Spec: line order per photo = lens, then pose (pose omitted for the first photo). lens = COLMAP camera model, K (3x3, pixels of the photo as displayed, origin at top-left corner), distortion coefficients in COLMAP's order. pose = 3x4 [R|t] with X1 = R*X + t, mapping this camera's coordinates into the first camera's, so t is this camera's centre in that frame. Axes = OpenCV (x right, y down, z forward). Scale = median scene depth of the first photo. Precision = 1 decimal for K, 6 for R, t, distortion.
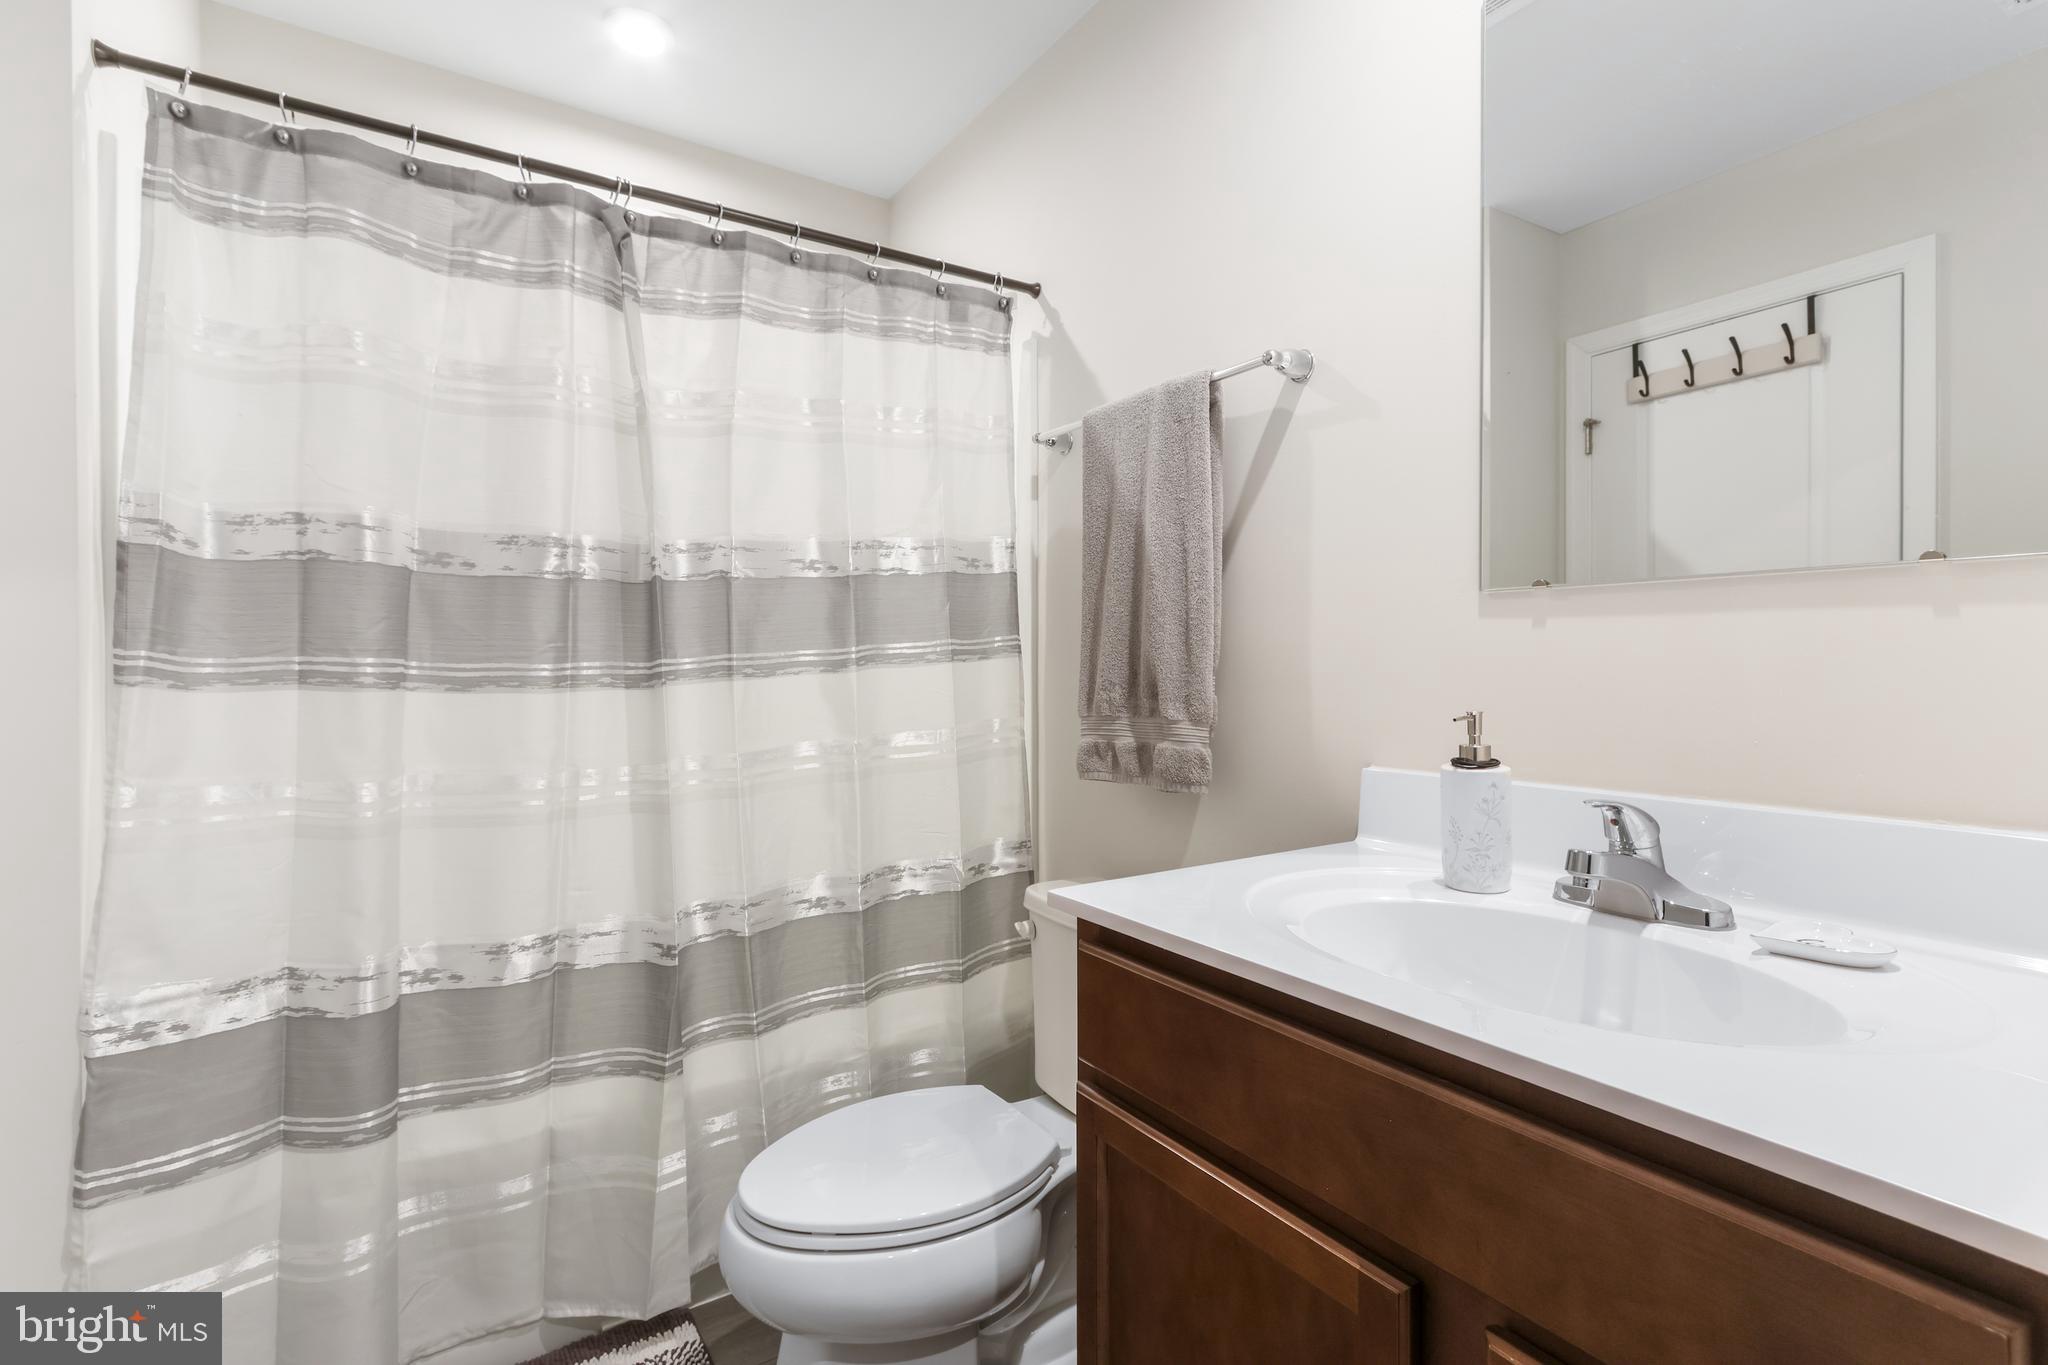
lens RADIAL K [[941.9, 0, 1015.1], [0, 941.9, 686.4], [0, 0, 1]] dist [-0.000619, 0.001172]
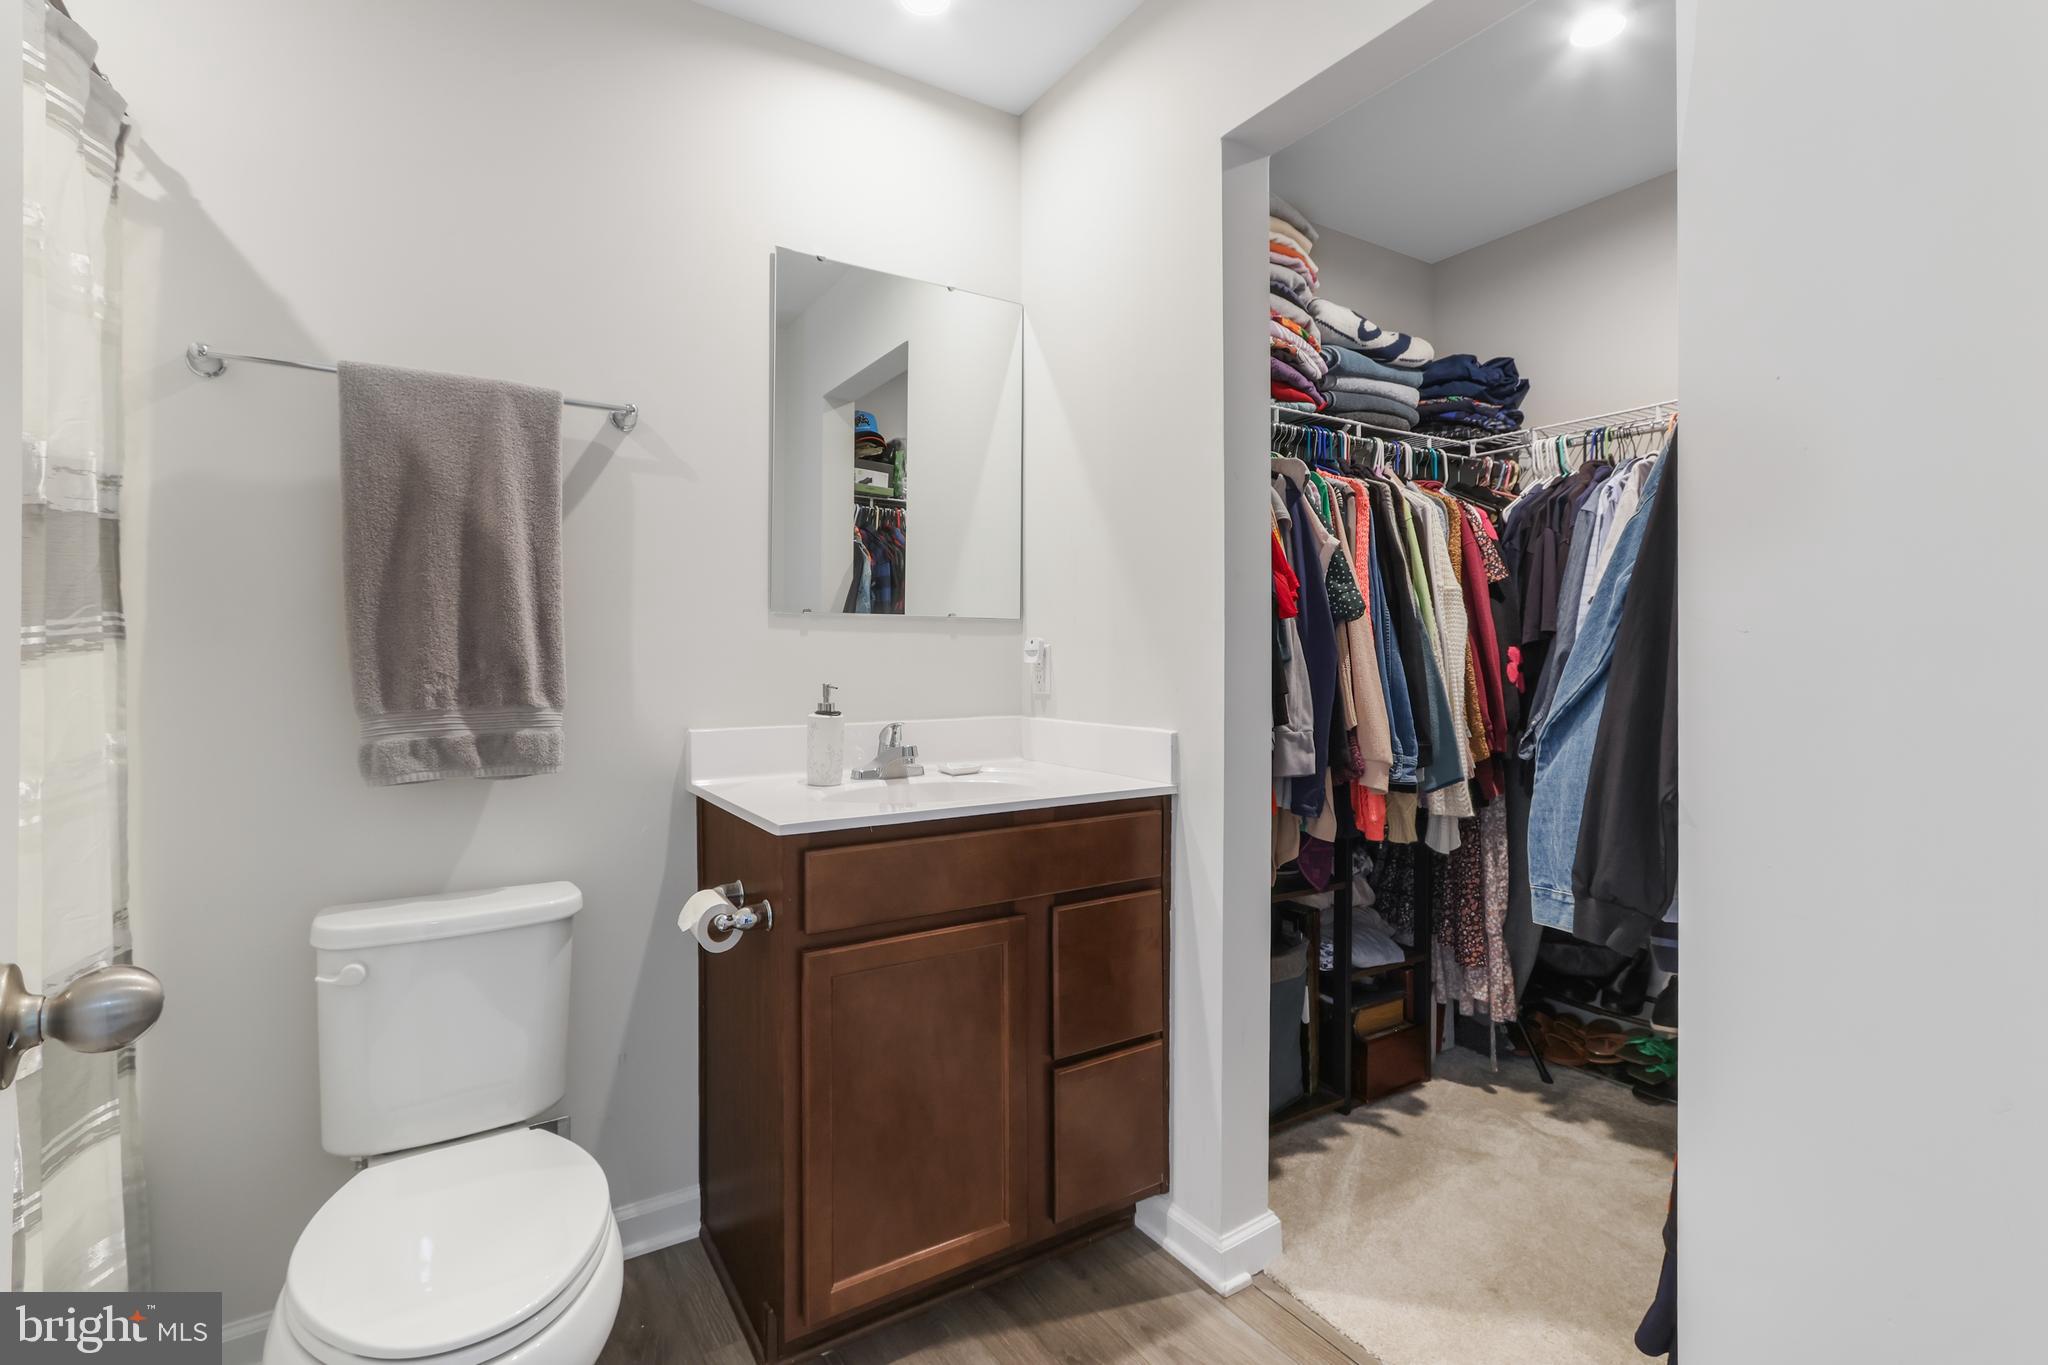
lens RADIAL K [[941.9, 0, 1015.1], [0, 941.9, 686.4], [0, 0, 1]] dist [-0.000619, 0.001172]
pose [[0.005367, -0.022187, 0.999739, -0.890476], [0.024770, 0.999450, 0.022047, 0.001910], [-0.999679, 0.024645, 0.005914, 0.447419]]
